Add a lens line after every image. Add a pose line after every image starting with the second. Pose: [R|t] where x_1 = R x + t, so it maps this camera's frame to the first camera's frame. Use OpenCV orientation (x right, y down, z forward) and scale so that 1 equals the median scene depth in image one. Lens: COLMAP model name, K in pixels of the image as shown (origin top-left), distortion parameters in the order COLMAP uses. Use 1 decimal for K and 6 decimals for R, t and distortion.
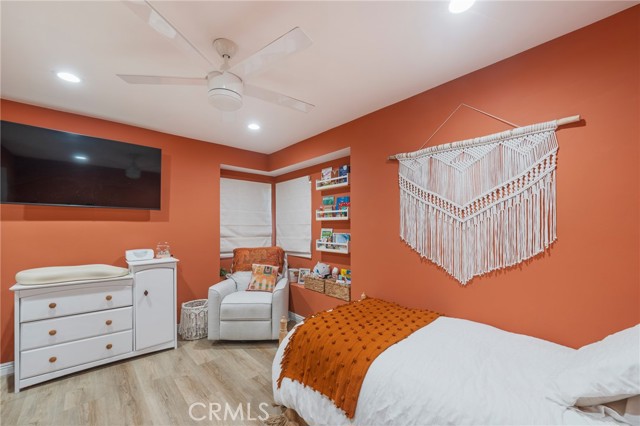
lens RADIAL K [[259.5, 0, 319.8], [0, 259.5, 217.7], [0, 0, 1]] dist [-0.000847, -0.000282]
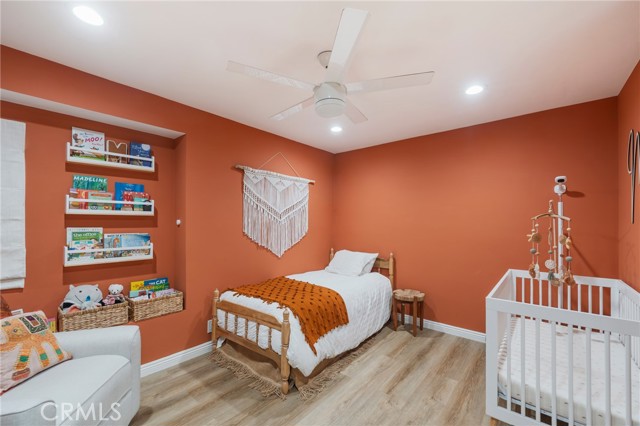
lens RADIAL K [[259.5, 0, 319.8], [0, 259.5, 217.7], [0, 0, 1]] dist [-0.000847, -0.000282]
pose [[-0.133170, 0.015527, 0.990972, -0.703078], [-0.035562, 0.999159, -0.020434, 0.011569], [-0.990455, -0.037962, -0.132506, 0.568984]]
